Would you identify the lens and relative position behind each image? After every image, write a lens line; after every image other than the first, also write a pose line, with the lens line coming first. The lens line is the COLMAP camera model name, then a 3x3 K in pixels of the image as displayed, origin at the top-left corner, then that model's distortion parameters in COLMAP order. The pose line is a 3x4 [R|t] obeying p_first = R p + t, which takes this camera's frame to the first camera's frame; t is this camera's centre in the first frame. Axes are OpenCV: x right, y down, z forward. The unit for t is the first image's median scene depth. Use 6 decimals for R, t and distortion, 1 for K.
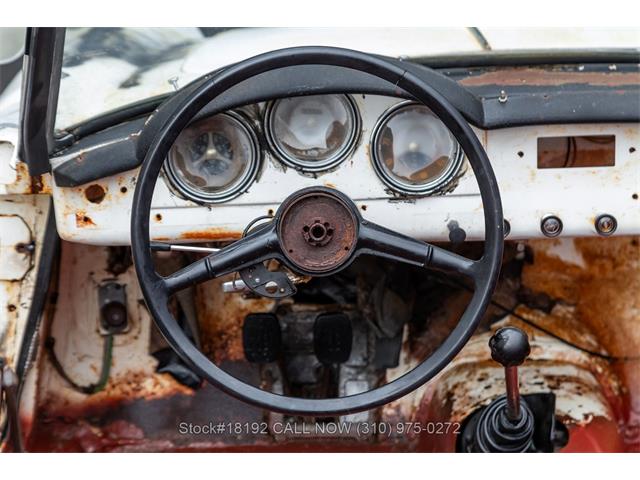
lens RADIAL K [[1668.8, 0, 316.7], [0, 1668.8, 243.0], [0, 0, 1]] dist [0.400273, 0.000000]
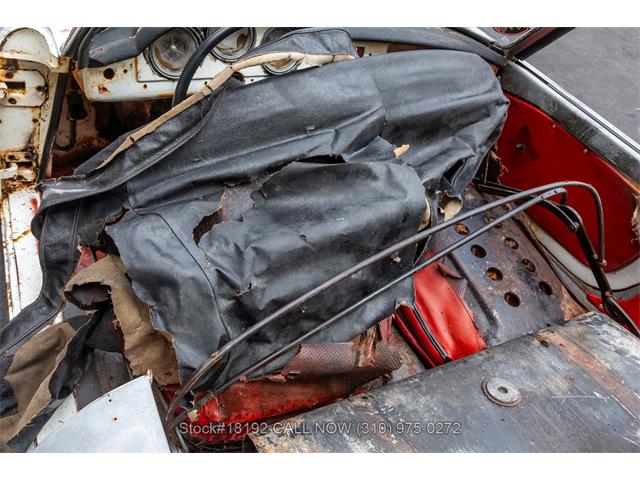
lens RADIAL K [[525.6, 0, 320.8], [0, 525.6, 240.9], [0, 0, 1]] dist [-0.025689, 0.004099]
pose [[0.879090, -0.129290, 0.458785, -0.204511], [-0.080174, 0.908689, 0.409702, -0.107371], [-0.469864, -0.396948, 0.788454, 0.411522]]
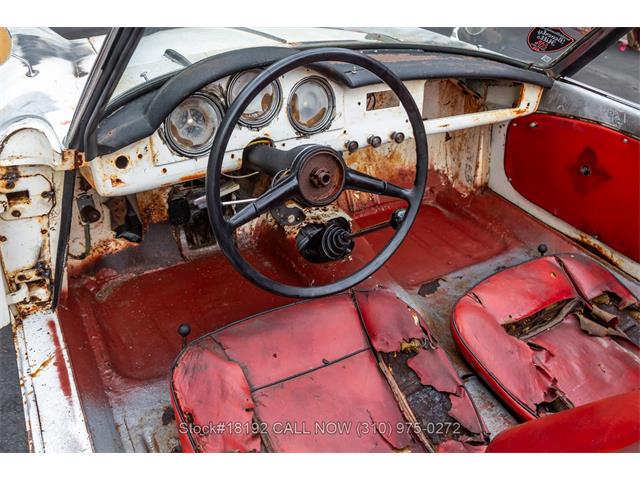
lens RADIAL K [[516.2, 0, 306.6], [0, 516.2, 232.3], [0, 0, 1]] dist [-0.053832, 0.016515]
pose [[0.872289, -0.206917, 0.443054, -0.196905], [0.087374, 0.957431, 0.275121, -0.076937], [-0.481121, -0.201274, 0.853236, 0.534872]]
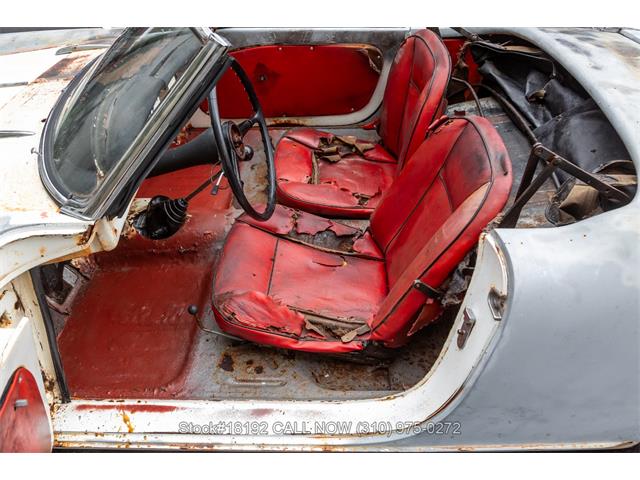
lens RADIAL K [[516.2, 0, 320.4], [0, 516.2, 238.9], [0, 0, 1]] dist [-0.053832, 0.016515]
pose [[0.042062, -0.607909, 0.792892, -0.535618], [0.354698, 0.750986, 0.556964, -0.218634], [-0.934034, 0.257810, 0.247213, 0.672655]]
